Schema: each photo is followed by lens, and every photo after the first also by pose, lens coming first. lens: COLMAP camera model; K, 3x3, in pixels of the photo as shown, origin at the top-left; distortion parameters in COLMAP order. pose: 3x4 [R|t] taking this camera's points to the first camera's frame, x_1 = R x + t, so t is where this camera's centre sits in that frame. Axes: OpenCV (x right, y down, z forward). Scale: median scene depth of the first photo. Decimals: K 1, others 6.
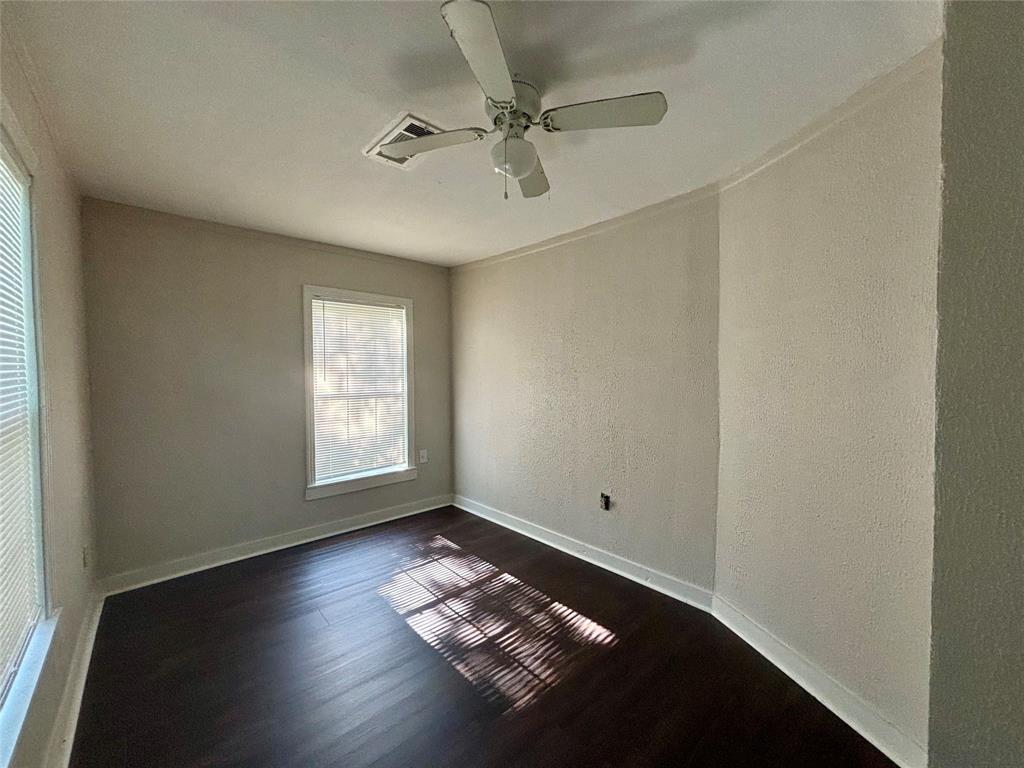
lens RADIAL K [[410.8, 0, 512.0], [0, 410.8, 384.0], [0, 0, 1]] dist [0.000546, 0.000090]
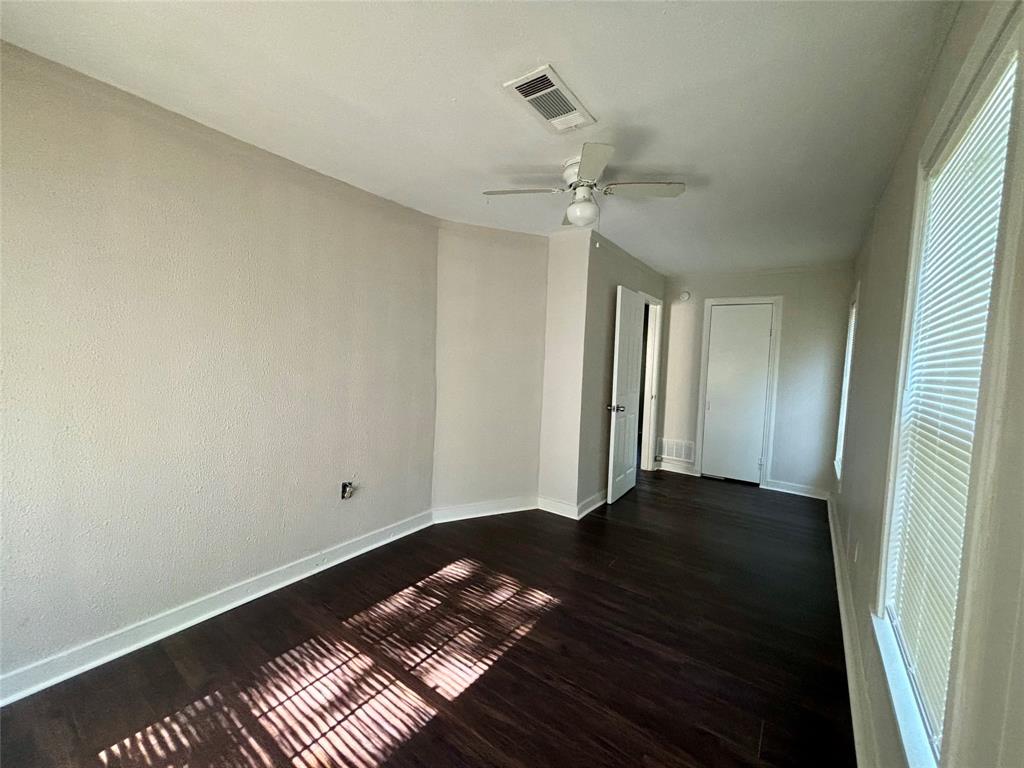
lens RADIAL K [[410.8, 0, 512.0], [0, 410.8, 384.0], [0, 0, 1]] dist [0.000546, 0.000090]
pose [[-0.204958, -0.073127, 0.976035, -0.769276], [-0.001139, 0.997222, 0.074475, -0.024396], [-0.978770, 0.014153, -0.204472, 0.847312]]
